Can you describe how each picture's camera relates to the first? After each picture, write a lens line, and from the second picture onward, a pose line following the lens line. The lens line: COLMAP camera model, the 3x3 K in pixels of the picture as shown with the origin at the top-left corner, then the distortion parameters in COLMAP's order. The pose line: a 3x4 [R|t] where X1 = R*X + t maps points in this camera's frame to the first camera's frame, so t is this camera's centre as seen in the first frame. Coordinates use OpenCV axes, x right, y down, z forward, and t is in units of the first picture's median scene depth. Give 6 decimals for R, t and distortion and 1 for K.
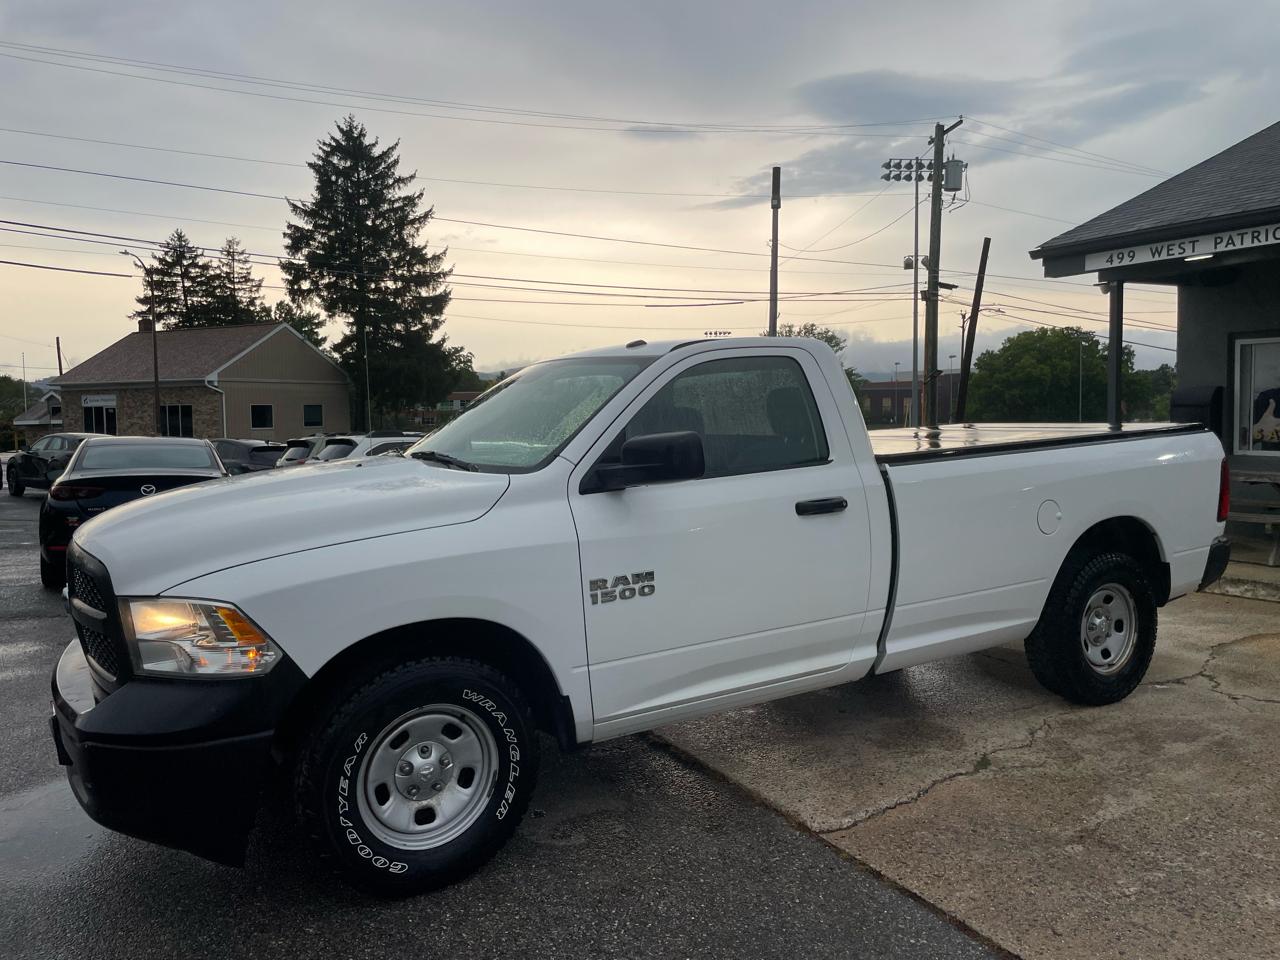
lens RADIAL K [[969.9, 0, 655.6], [0, 969.9, 467.7], [0, 0, 1]] dist [0.087624, -0.118684]
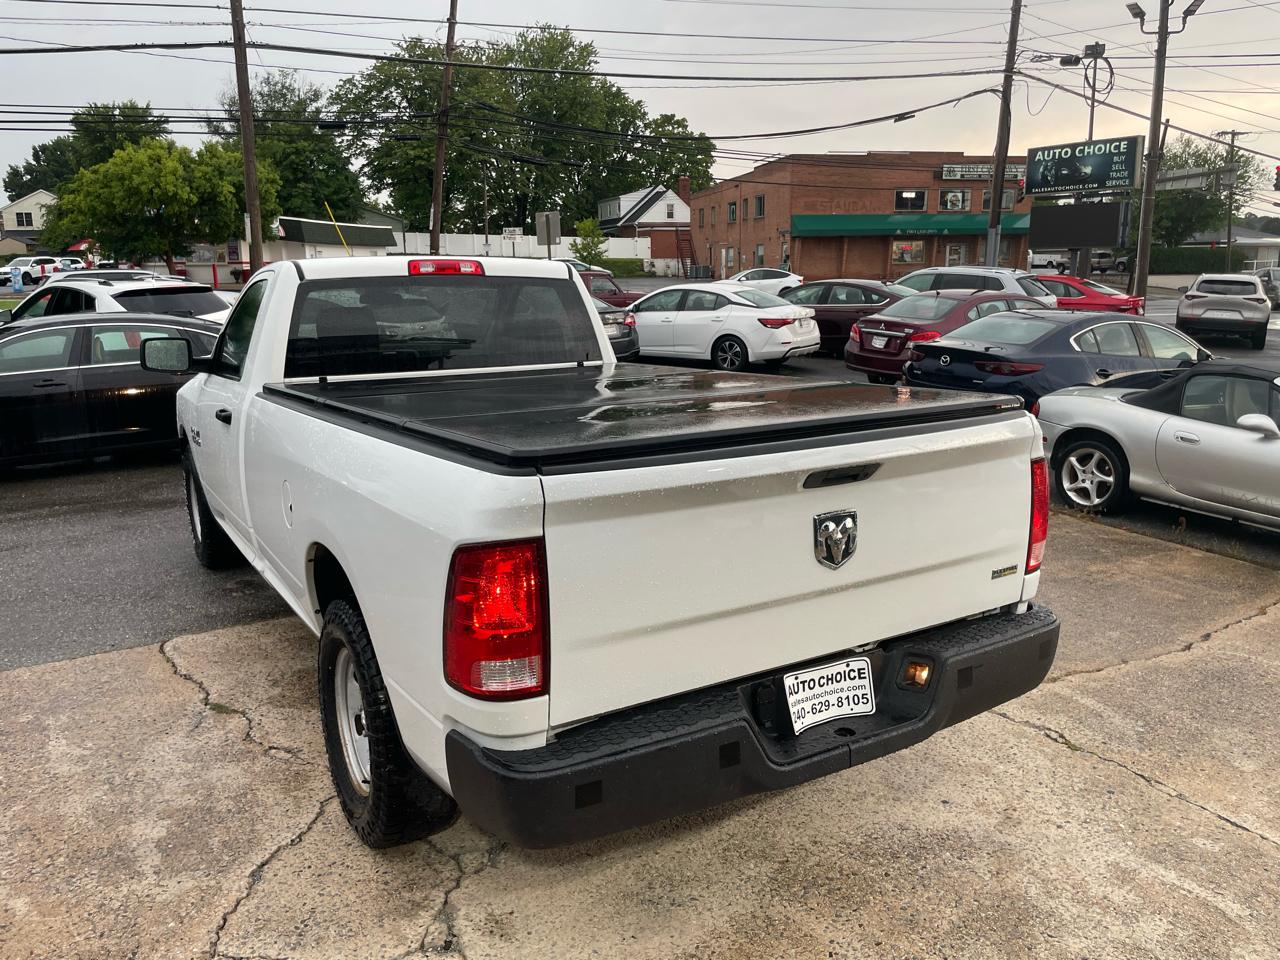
lens RADIAL K [[969.9, 0, 651.0], [0, 969.9, 474.4], [0, 0, 1]] dist [0.087624, -0.118684]
pose [[0.005893, 0.219741, -0.975540, 1.065120], [-0.051628, 0.974323, 0.219155, -0.139882], [0.998649, 0.049074, 0.017087, 1.201181]]
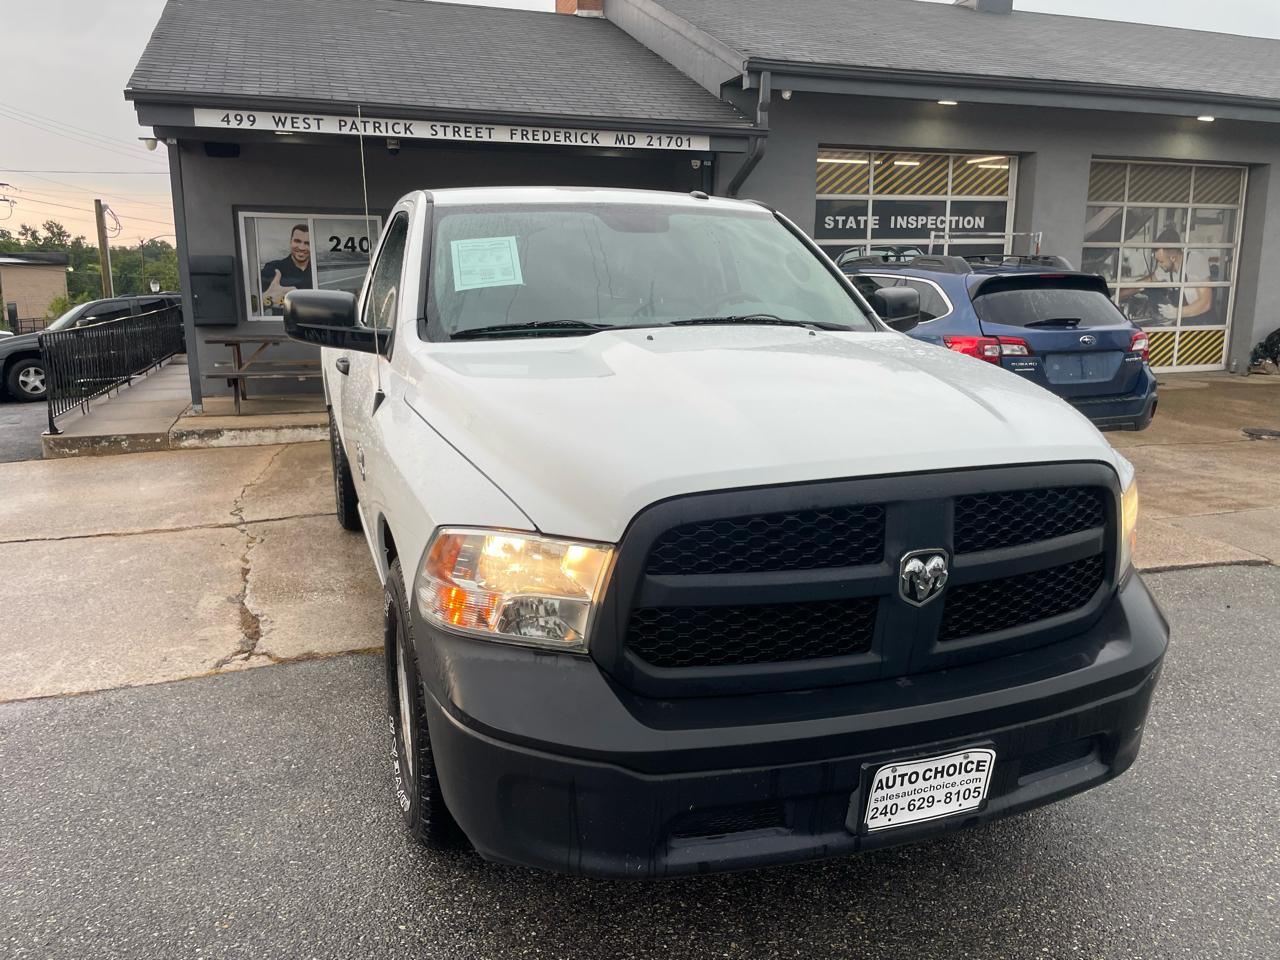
lens RADIAL K [[973.5, 0, 646.2], [0, 973.5, 468.1], [0, 0, 1]] dist [0.061197, -0.069323]
pose [[0.196080, -0.176171, 0.964633, -0.837863], [0.053440, 0.984187, 0.168879, -0.026360], [-0.979131, 0.018436, 0.202394, 0.738373]]
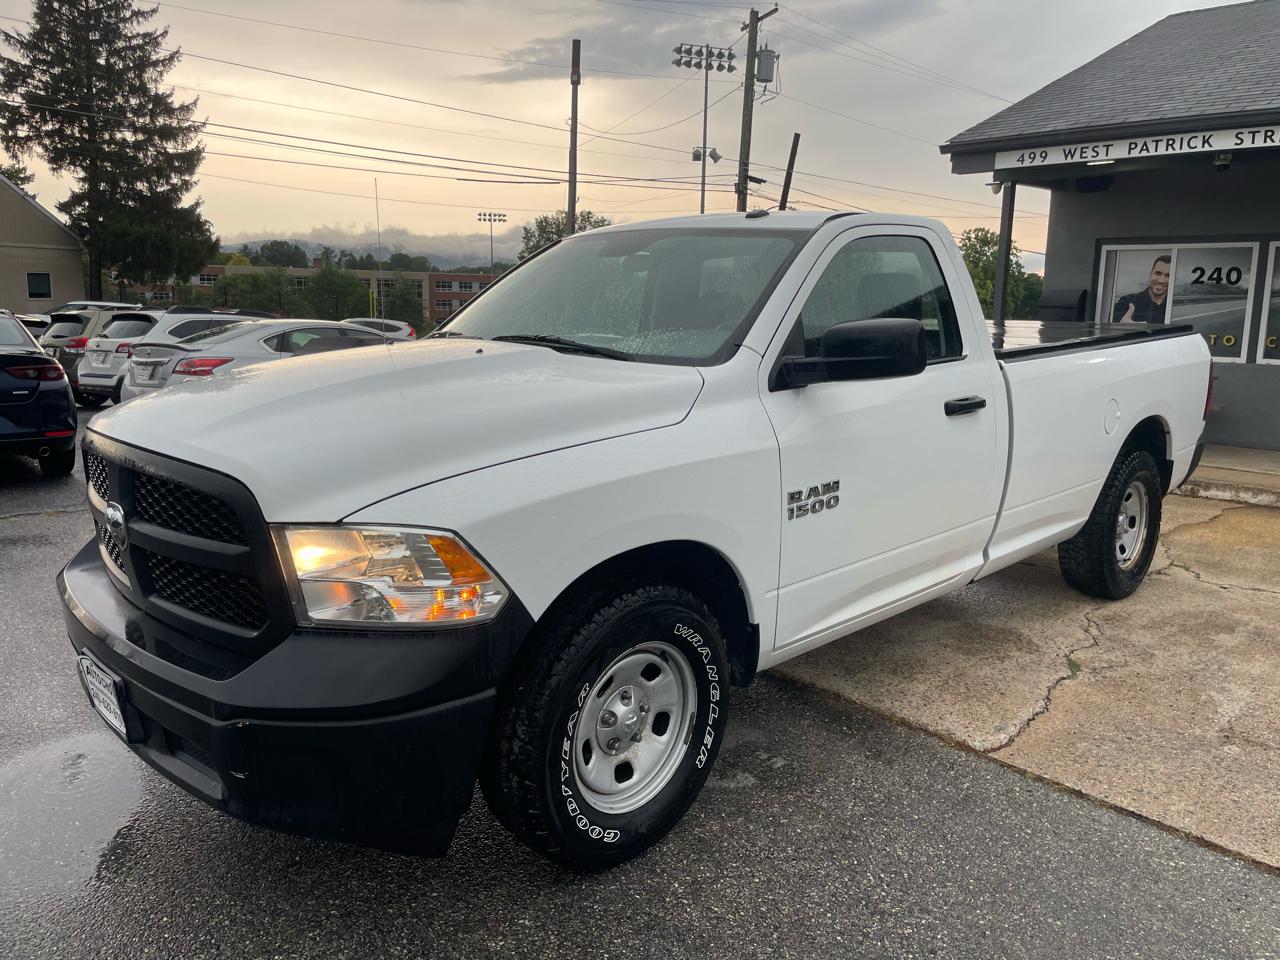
lens RADIAL K [[969.9, 0, 654.2], [0, 969.9, 463.9], [0, 0, 1]] dist [0.087624, -0.118684]
pose [[0.971972, -0.005472, 0.235033, -0.266676], [-0.020073, 0.994147, 0.106157, 0.001648], [-0.234238, -0.107900, 0.966173, 0.139318]]
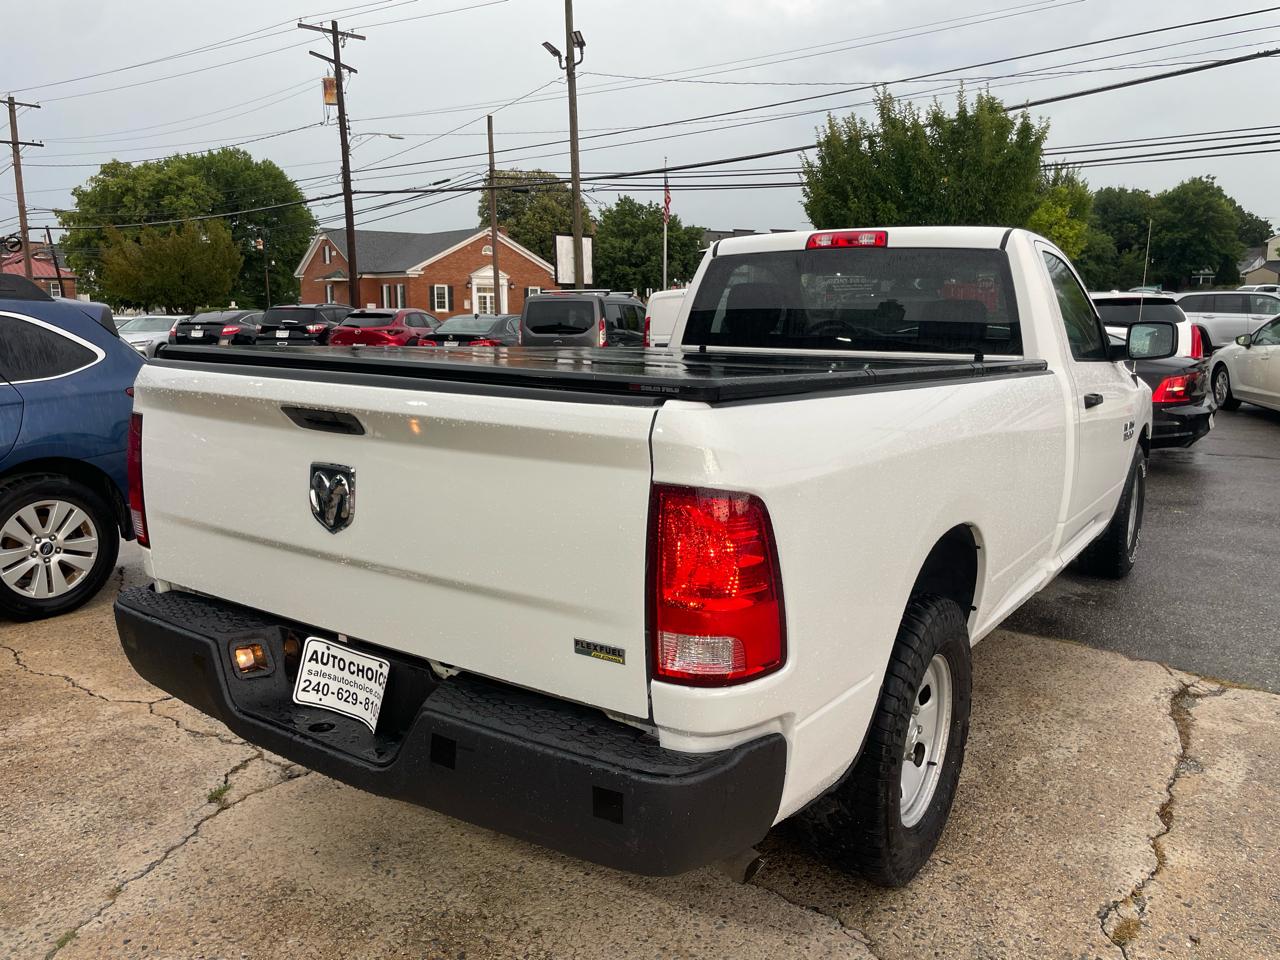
lens RADIAL K [[969.9, 0, 651.2], [0, 969.9, 466.5], [0, 0, 1]] dist [0.087624, -0.118684]
pose [[-0.907005, 0.079466, -0.413555, 0.624195], [-0.017809, 0.973918, 0.226200, -0.114152], [0.420743, 0.212530, -0.881933, 1.750333]]
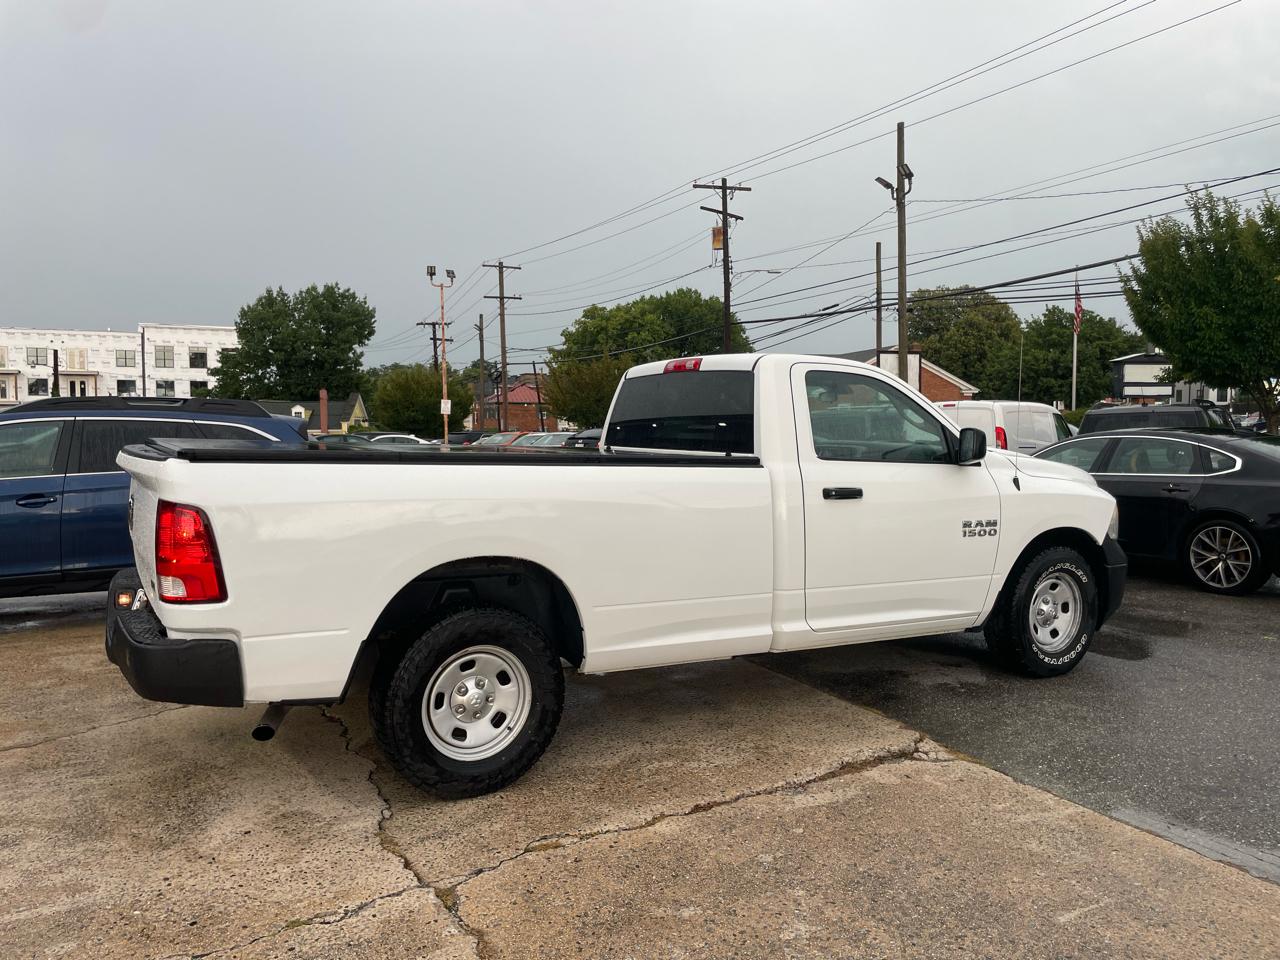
lens RADIAL K [[969.9, 0, 632.5], [0, 969.9, 472.4], [0, 0, 1]] dist [0.087624, -0.118684]
pose [[-0.999403, 0.014642, 0.031291, 0.111123], [0.018171, 0.993123, 0.115656, -0.124978], [-0.029382, 0.116156, -0.992796, 2.142937]]
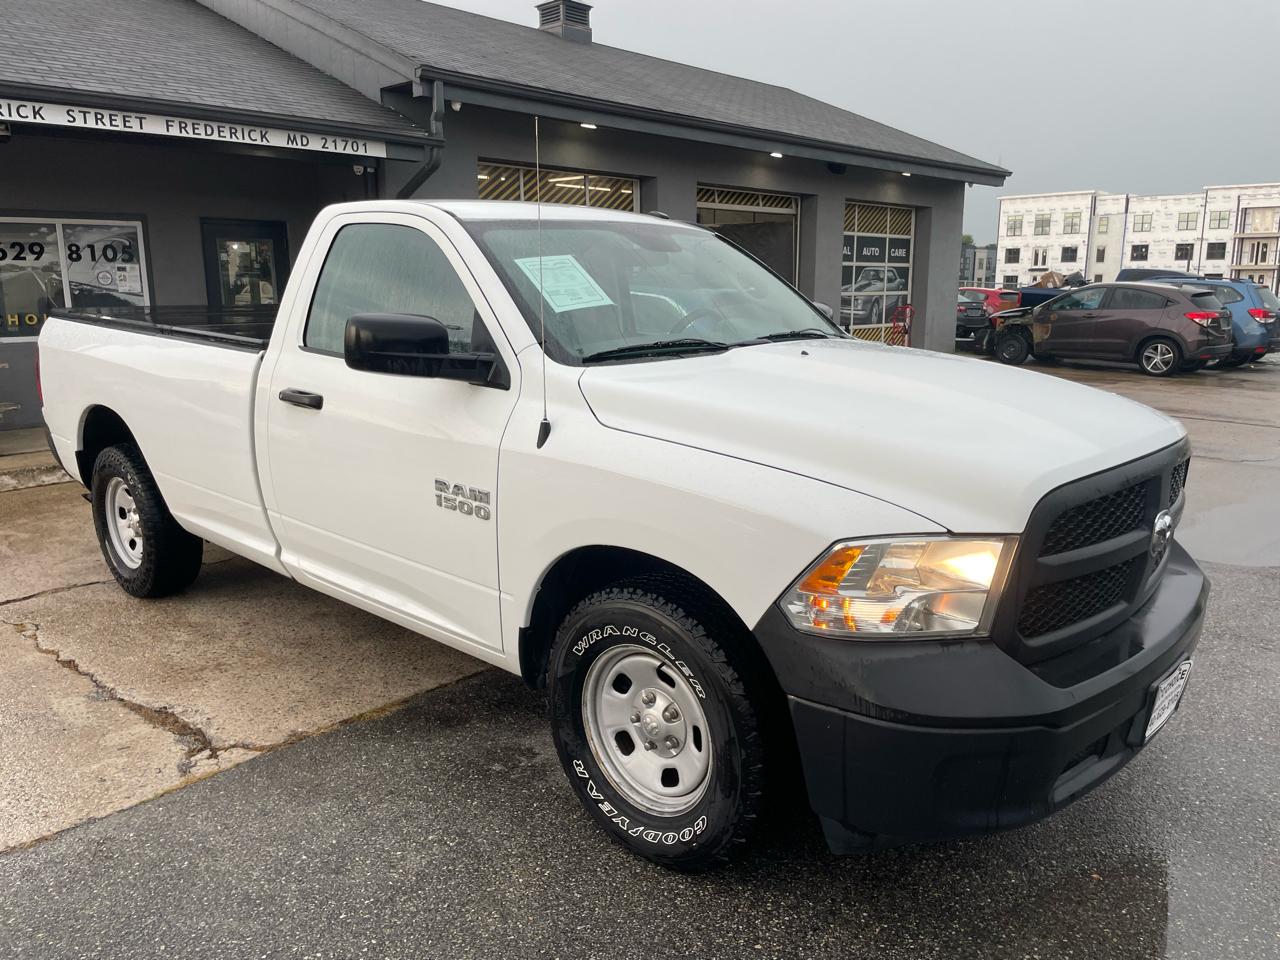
lens RADIAL K [[969.9, 0, 651.4], [0, 969.9, 480.4], [0, 0, 1]] dist [0.087624, -0.118684]
pose [[-0.282326, -0.174286, 0.943354, -0.837013], [0.062312, 0.977950, 0.199327, -0.053999], [-0.957293, 0.115057, -0.265240, 1.105247]]
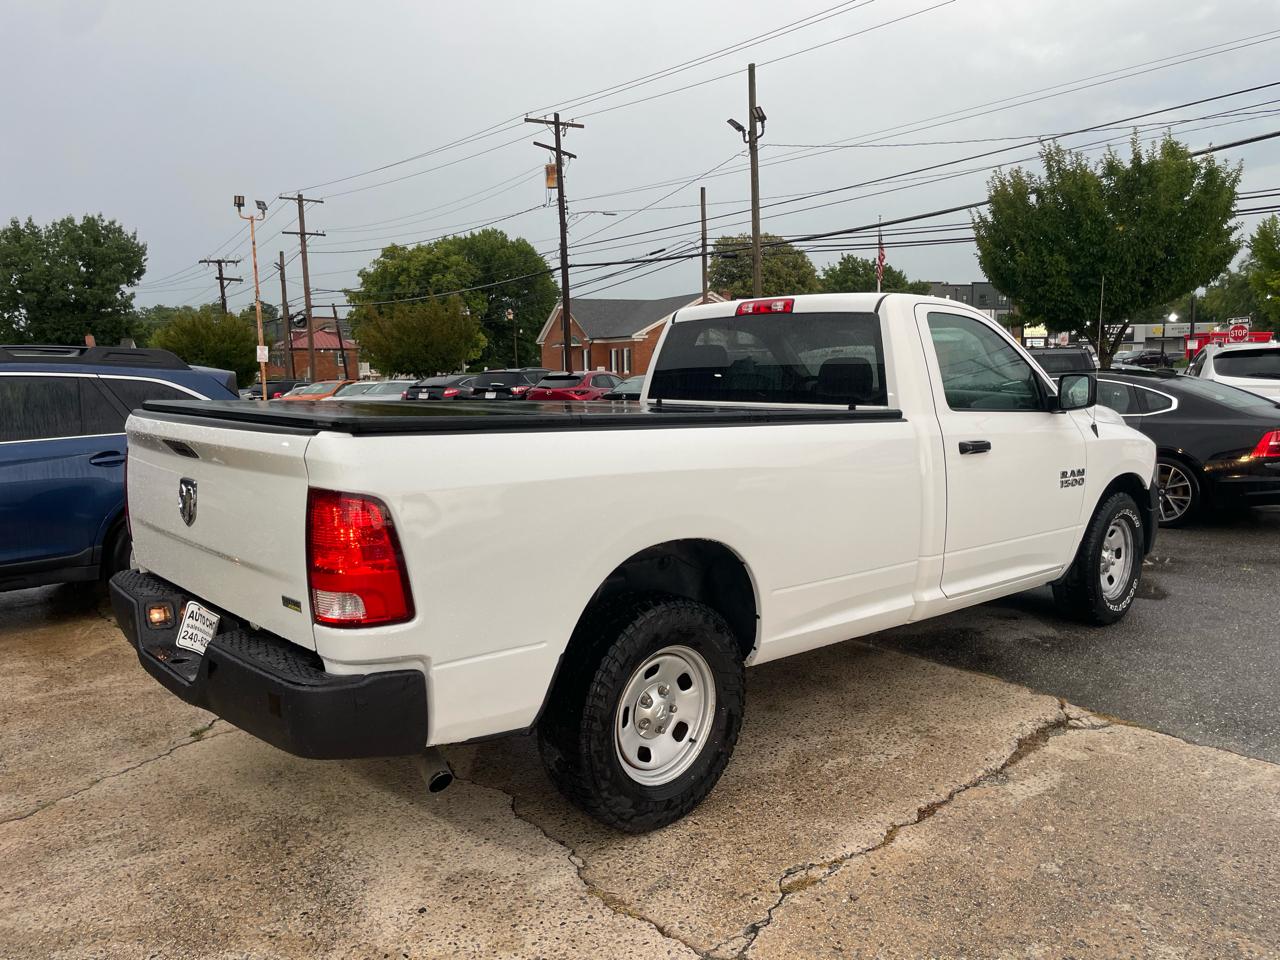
lens RADIAL K [[969.9, 0, 651.9], [0, 969.9, 469.9], [0, 0, 1]] dist [0.087624, -0.118684]
pose [[-0.980824, 0.047202, -0.189094, 0.398127], [0.014291, 0.985035, 0.171761, -0.125425], [0.194372, 0.165765, -0.966820, 1.982883]]
